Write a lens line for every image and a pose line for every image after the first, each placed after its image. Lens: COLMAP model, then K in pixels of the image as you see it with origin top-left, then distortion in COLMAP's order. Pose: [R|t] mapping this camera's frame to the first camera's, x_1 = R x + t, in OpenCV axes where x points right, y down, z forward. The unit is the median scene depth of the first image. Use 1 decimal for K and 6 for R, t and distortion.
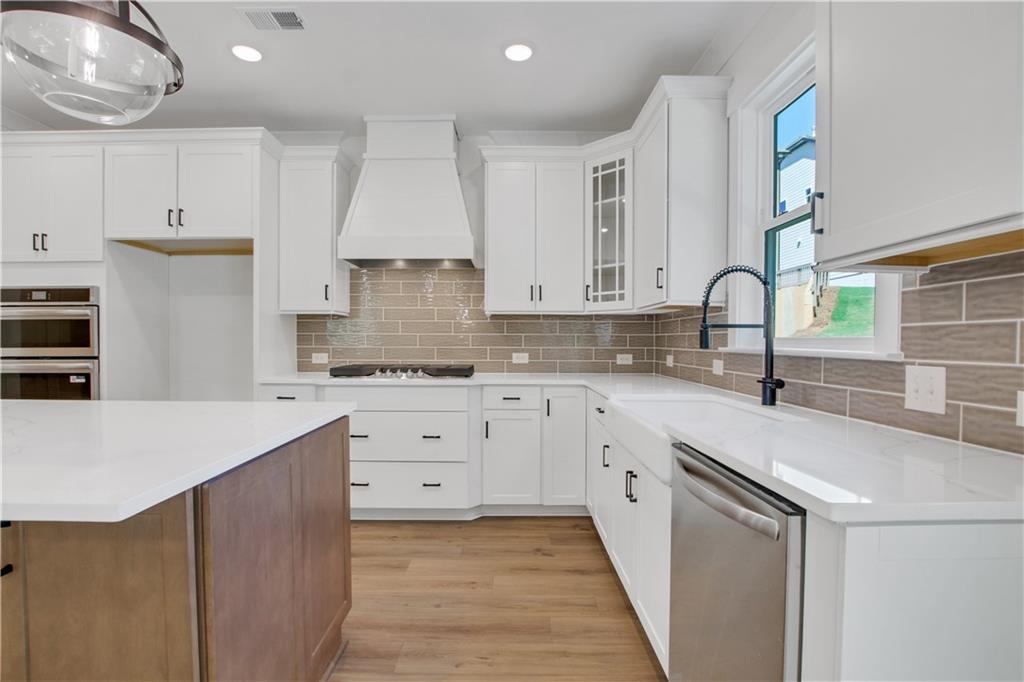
lens RADIAL K [[496.0, 0, 512.0], [0, 496.0, 341.0], [0, 0, 1]] dist [-0.023912, 0.000688]
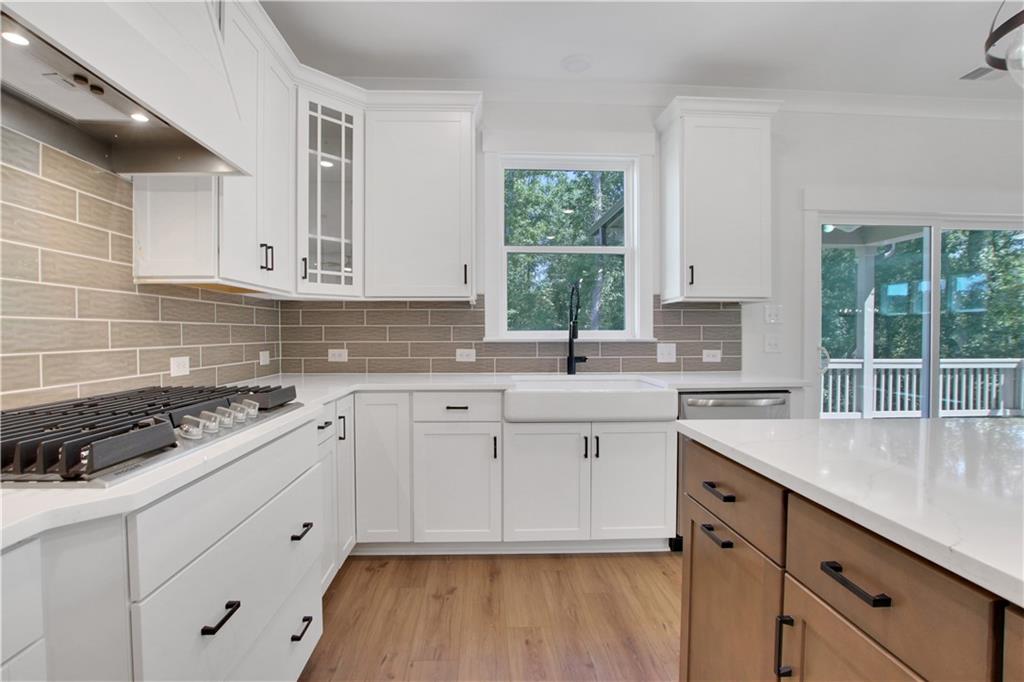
lens RADIAL K [[485.8, 0, 509.5], [0, 485.8, 336.5], [0, 0, 1]] dist [-0.027243, -0.000318]
pose [[-0.045593, -0.011325, 0.998896, -0.618312], [0.001774, 0.999933, 0.011418, -0.004377], [-0.998959, 0.002293, -0.045570, 0.784992]]
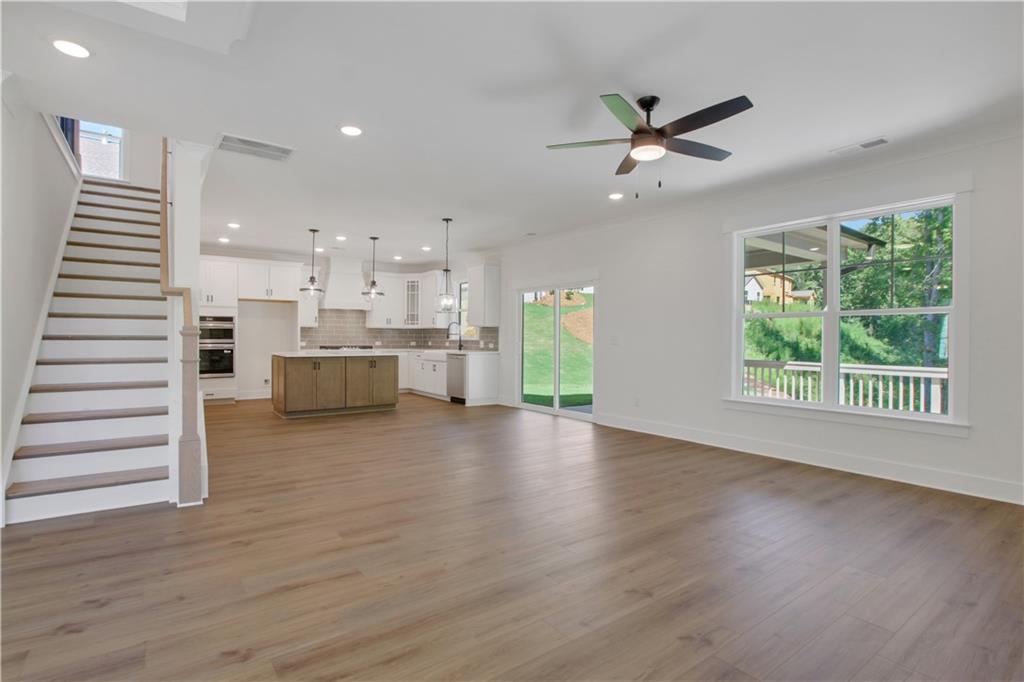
lens RADIAL K [[485.8, 0, 509.5], [0, 485.8, 336.5], [0, 0, 1]] dist [-0.027243, -0.000318]
pose [[0.818108, 0.002619, 0.575058, -1.132039], [-0.001002, 0.999995, -0.003128, 0.003992], [-0.575064, 0.001983, 0.818106, -1.975703]]
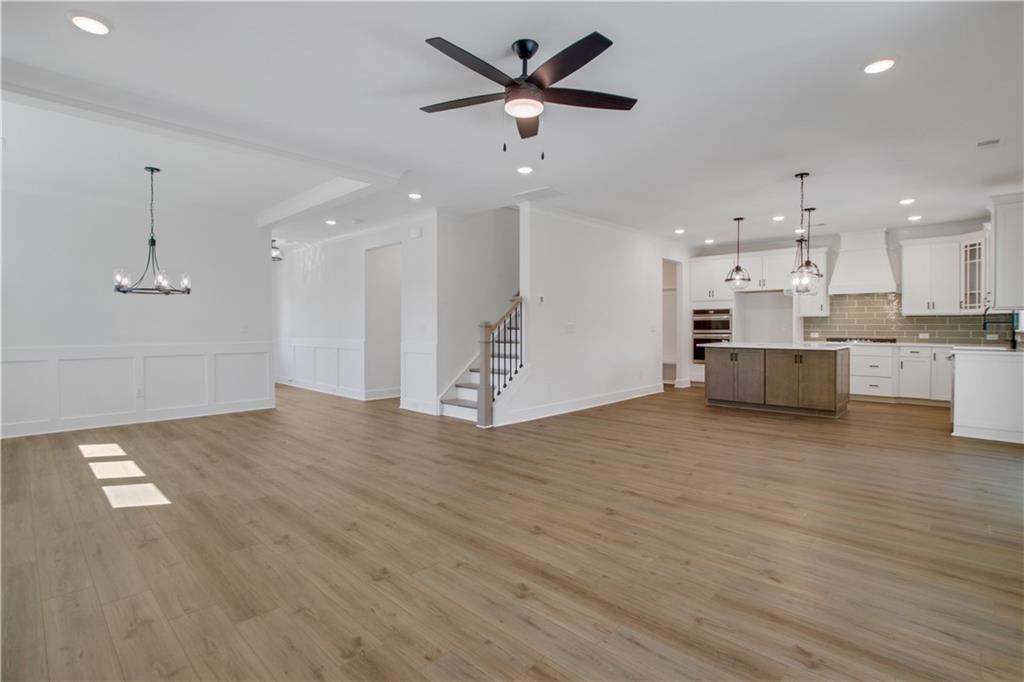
lens RADIAL K [[498.2, 0, 509.8], [0, 498.2, 332.0], [0, 0, 1]] dist [-0.030454, 0.000794]
pose [[0.718107, 0.005477, -0.695911, 0.226474], [-0.000816, 0.999975, 0.007028, 0.006443], [0.695933, -0.004479, 0.718093, -1.964196]]
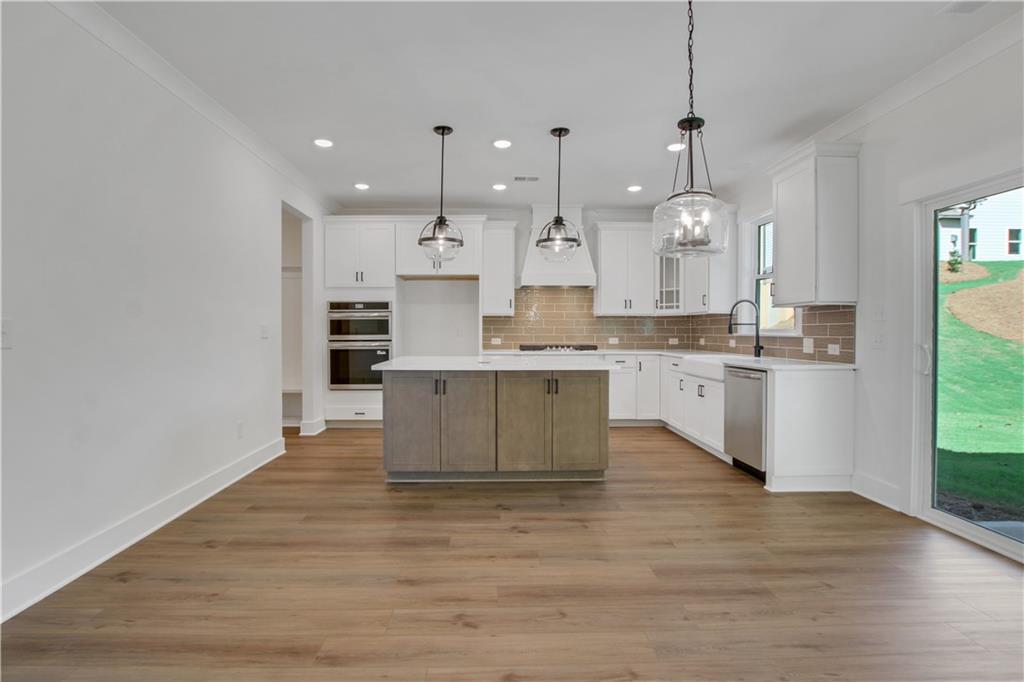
lens RADIAL K [[498.2, 0, 509.8], [0, 498.2, 332.0], [0, 0, 1]] dist [-0.030454, 0.000794]
pose [[0.999757, -0.001948, 0.021962, -0.453288], [0.001947, 0.999998, 0.000036, 0.003685], [-0.021962, 0.000007, 0.999759, -0.850553]]
